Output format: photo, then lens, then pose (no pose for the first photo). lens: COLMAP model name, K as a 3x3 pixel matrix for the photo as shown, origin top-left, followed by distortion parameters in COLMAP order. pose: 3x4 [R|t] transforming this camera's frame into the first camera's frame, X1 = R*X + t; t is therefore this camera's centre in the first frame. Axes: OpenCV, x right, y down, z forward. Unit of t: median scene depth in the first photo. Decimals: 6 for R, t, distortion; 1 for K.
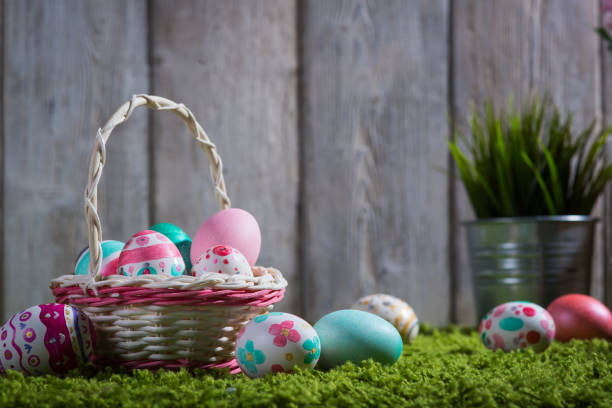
lens RADIAL K [[1596.1, 0, 306.7], [0, 1596.1, 205.6], [0, 0, 1]] dist [-0.030030, 0.000000]
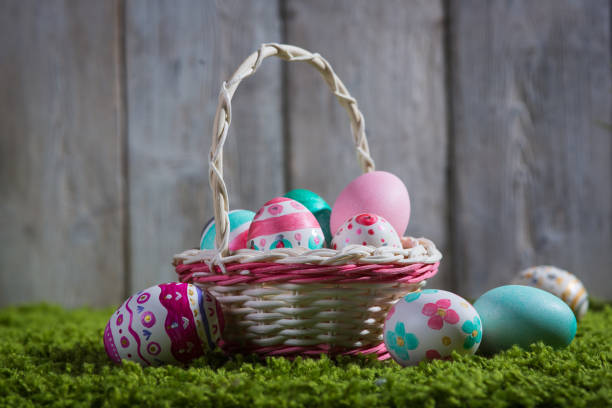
lens RADIAL K [[1596.1, 0, 306.4], [0, 1596.1, 203.7], [0, 0, 1]] dist [-0.030030, 0.000000]
pose [[0.996019, -0.017064, -0.087494, -0.009048], [0.018547, 0.999697, 0.016165, 0.004846], [0.087192, -0.017723, 0.996034, 0.126687]]
